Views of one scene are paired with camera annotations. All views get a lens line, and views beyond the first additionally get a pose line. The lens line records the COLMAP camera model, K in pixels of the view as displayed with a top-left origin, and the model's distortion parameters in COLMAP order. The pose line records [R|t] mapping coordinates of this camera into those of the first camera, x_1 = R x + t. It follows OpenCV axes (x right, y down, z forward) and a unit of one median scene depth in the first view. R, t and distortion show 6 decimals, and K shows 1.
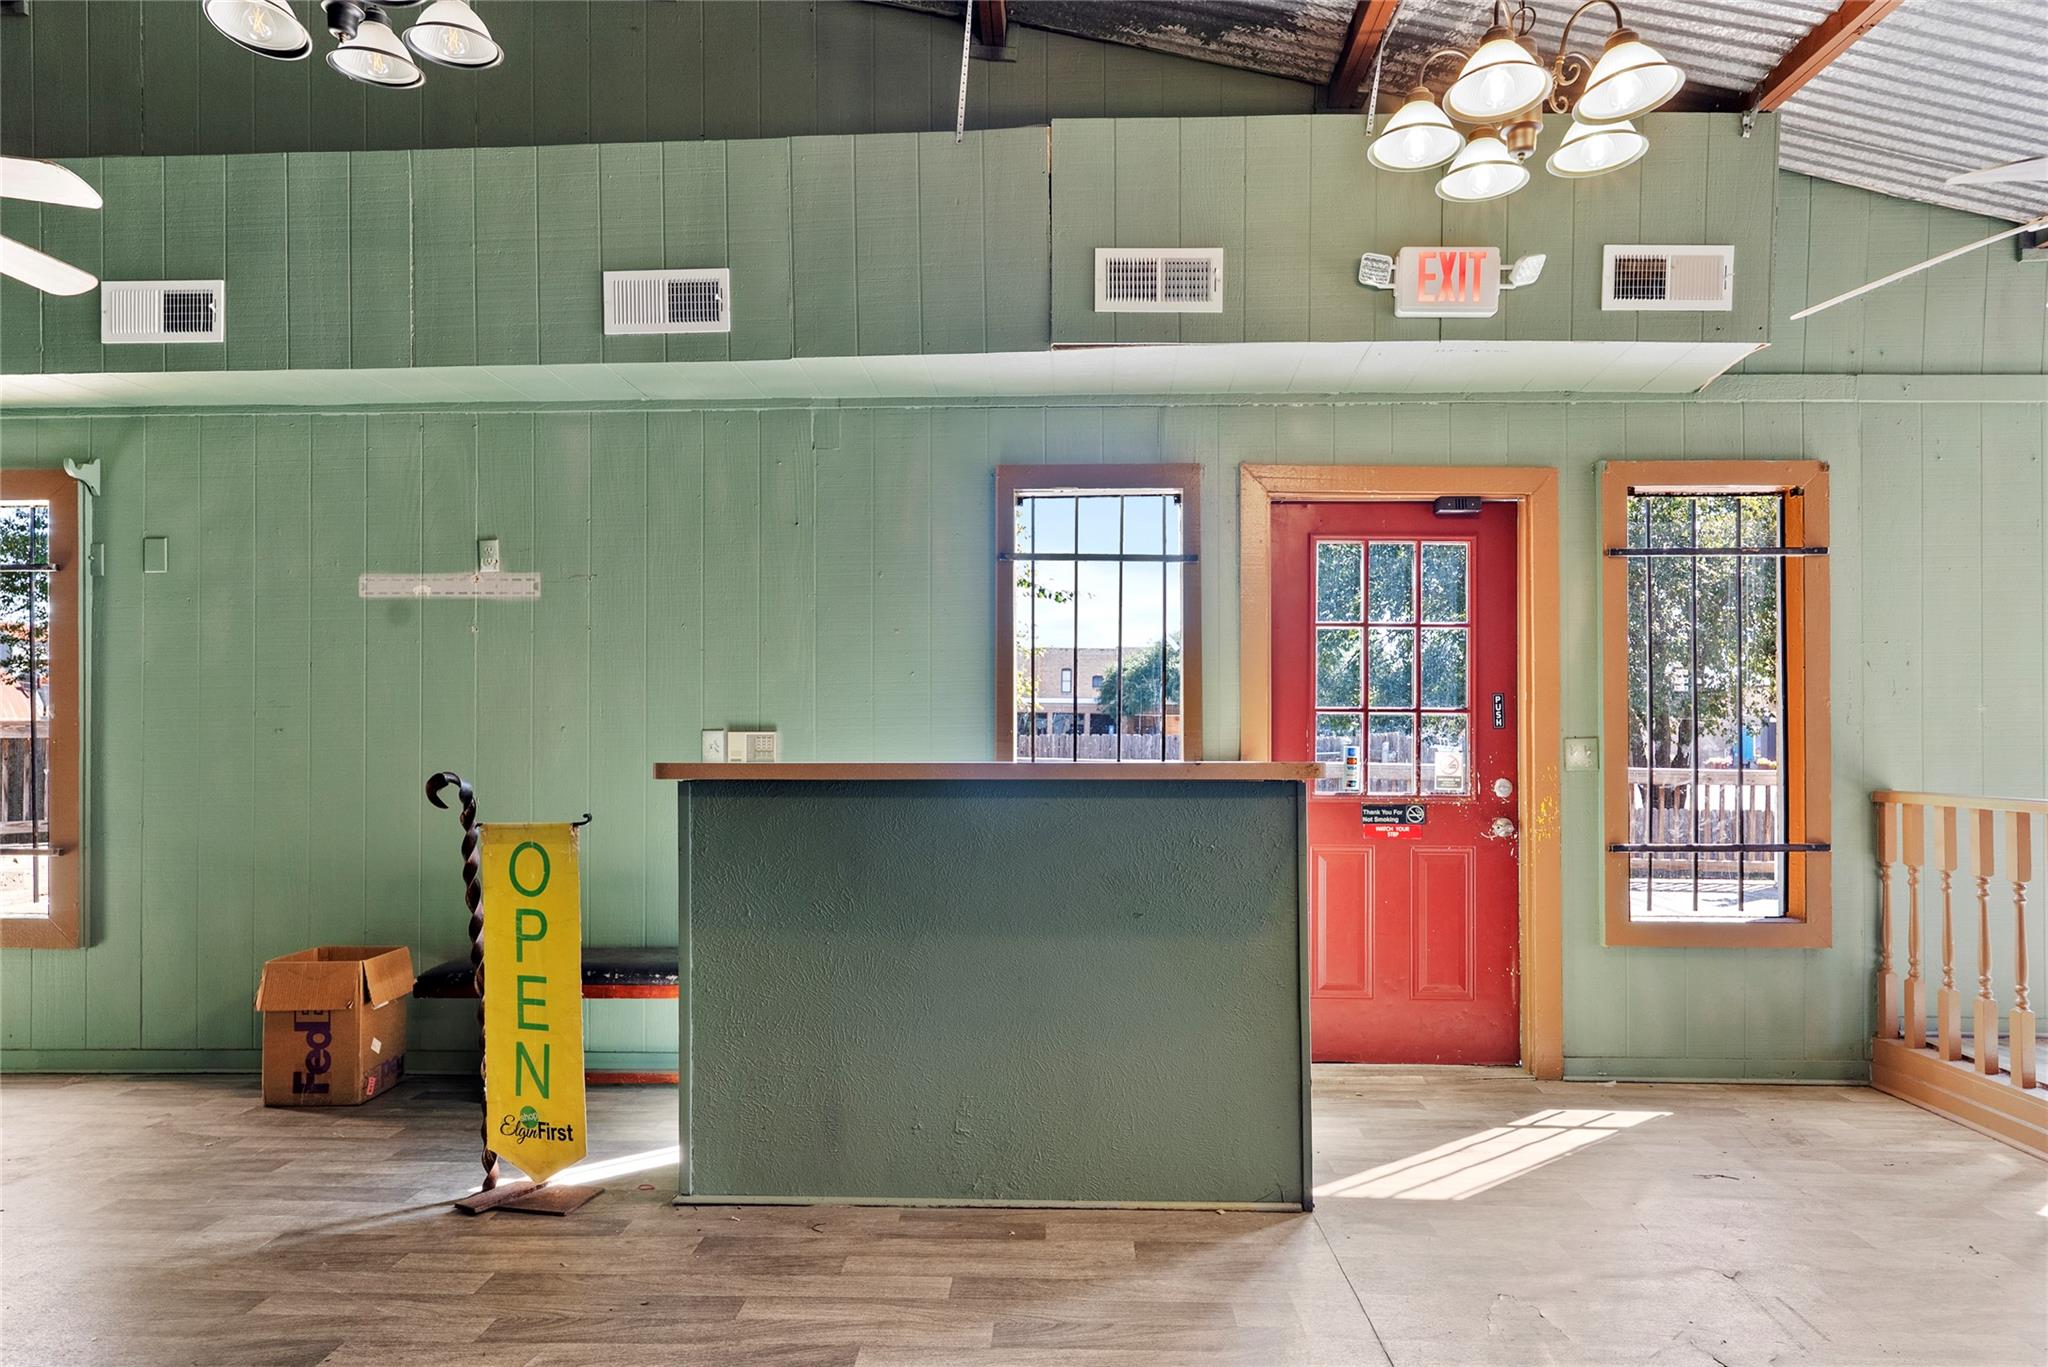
lens RADIAL K [[1204.9, 0, 1025.6], [0, 1204.9, 724.7], [0, 0, 1]] dist [-0.005165, -0.001634]
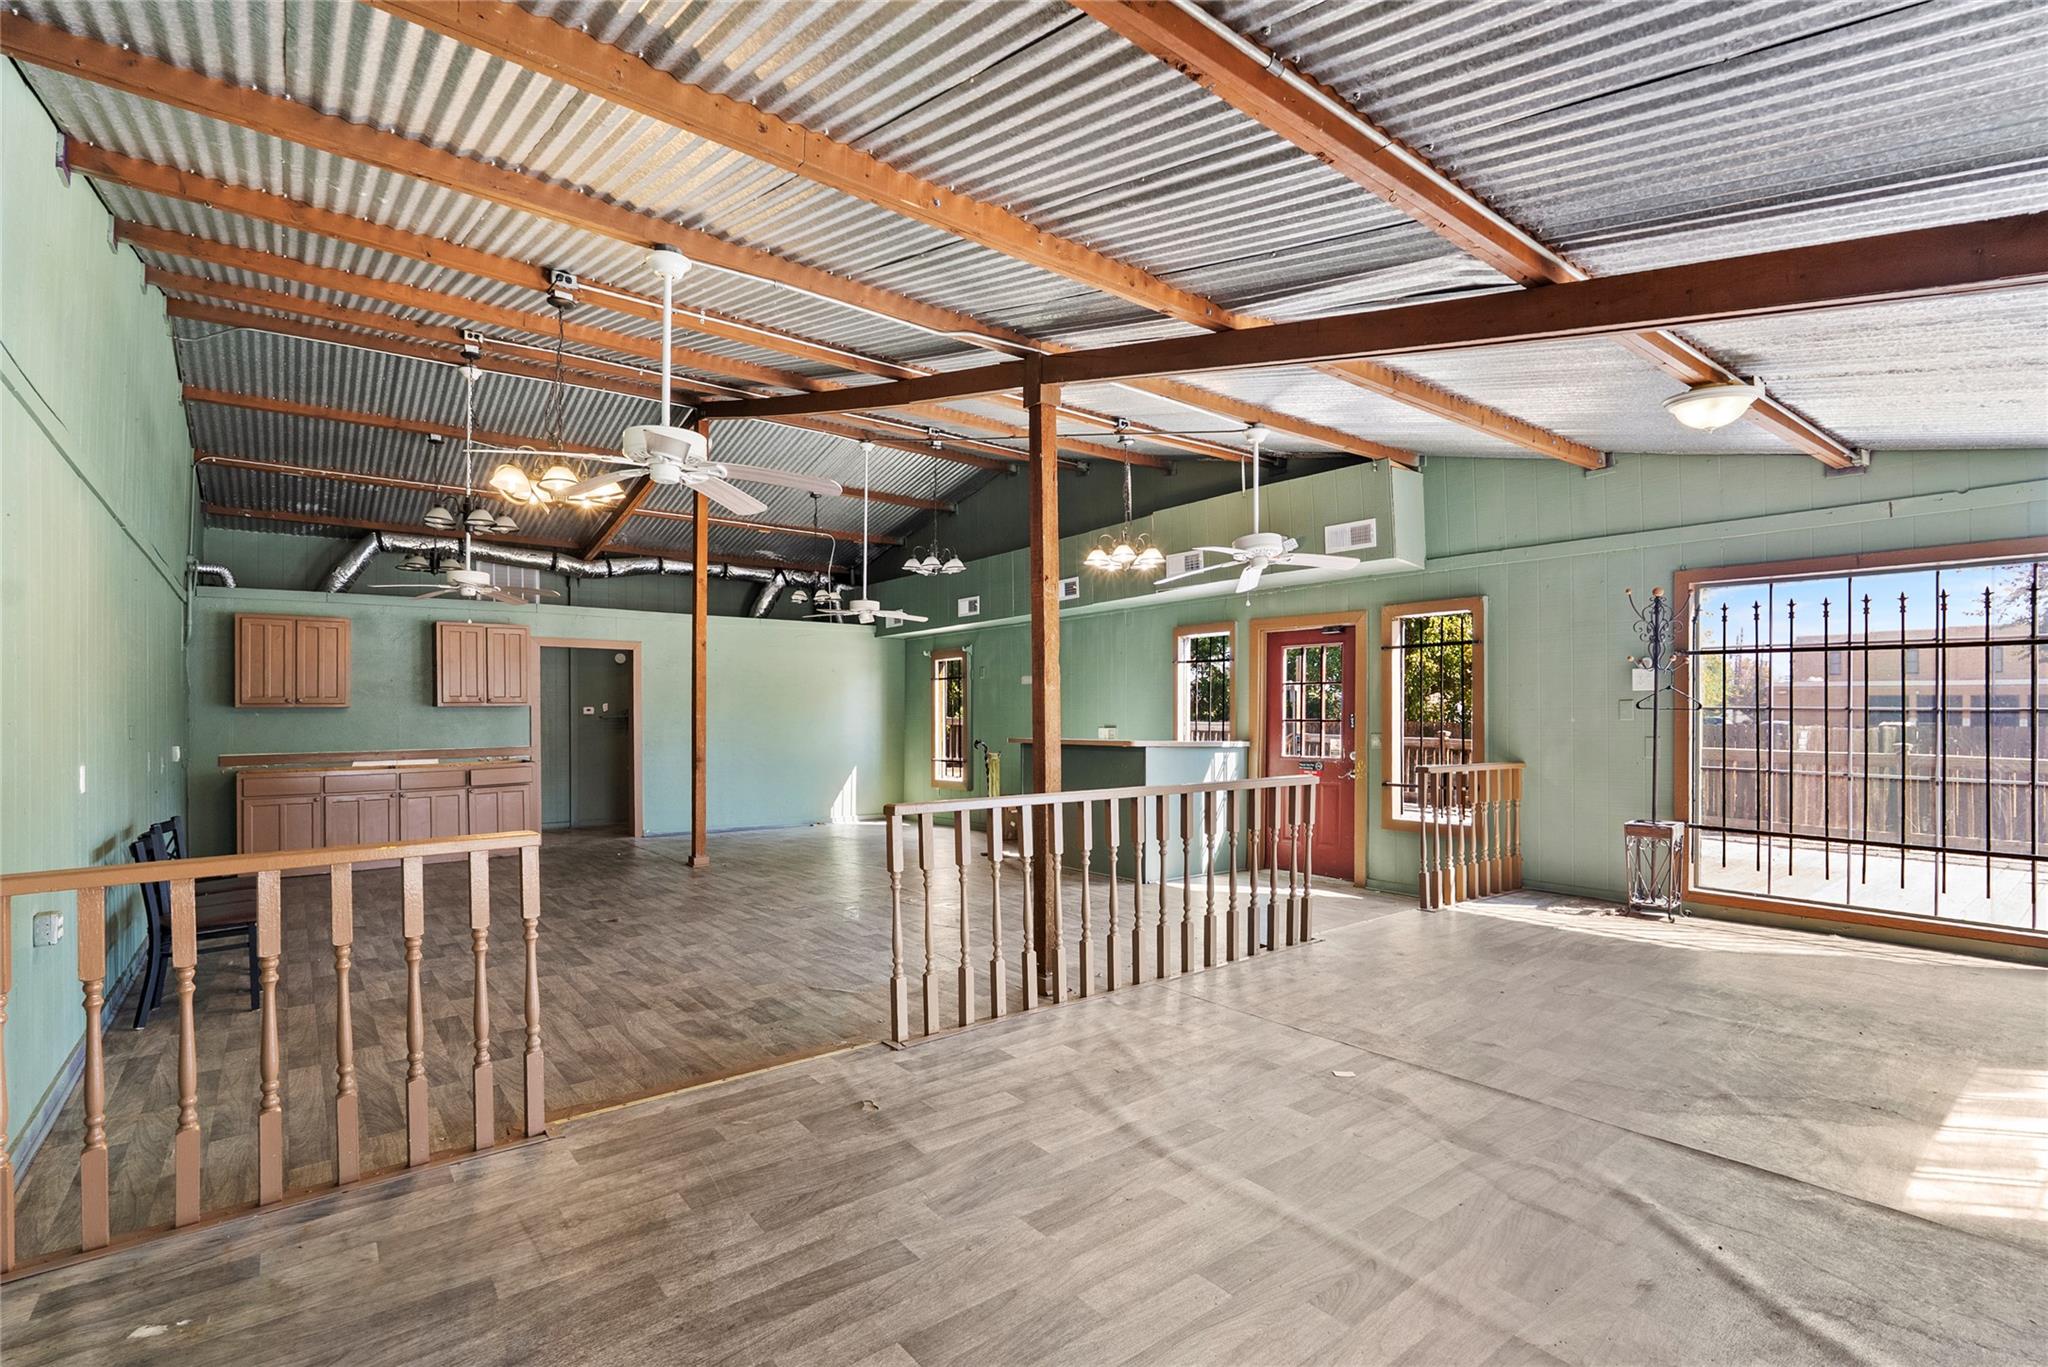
lens RADIAL K [[944.4, 0, 1024.7], [0, 944.4, 726.5], [0, 0, 1]] dist [-0.002656, -0.000710]
pose [[0.644286, 0.008743, -0.764734, 1.408864], [0.005278, 0.999860, 0.015878, -0.037669], [0.764766, -0.014266, 0.644150, -0.611011]]
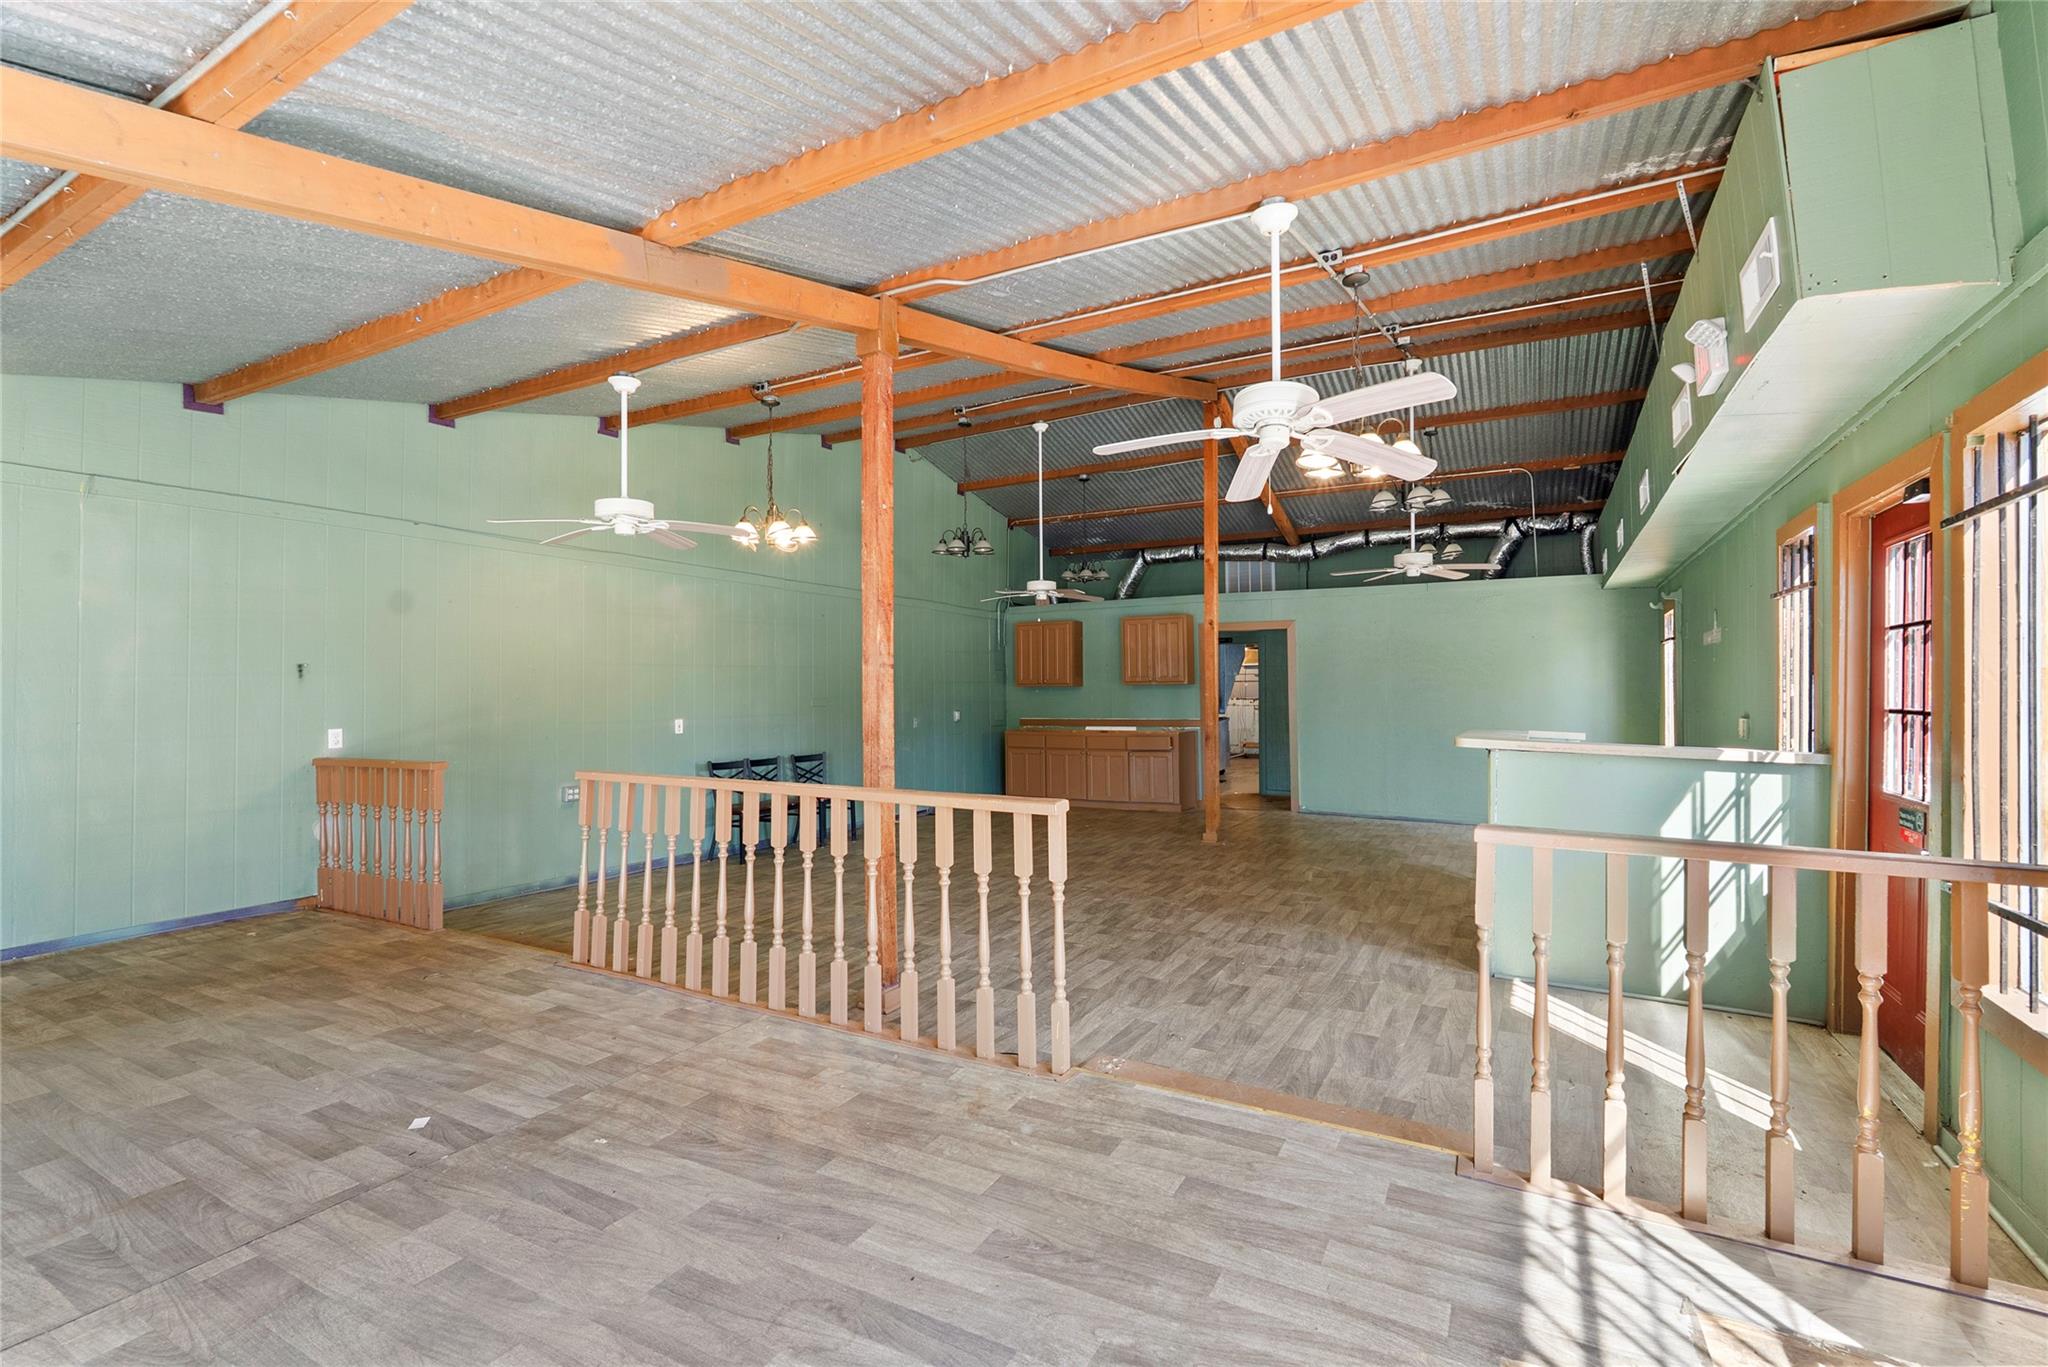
lens RADIAL K [[914.8, 0, 1024.0], [0, 914.8, 683.5], [0, 0, 1]] dist [-0.004785, -0.000702]
pose [[-0.459510, -0.006506, -0.888149, 1.360531], [0.004474, 0.999944, -0.009640, -0.037097], [0.888161, -0.008403, -0.459455, 0.738702]]
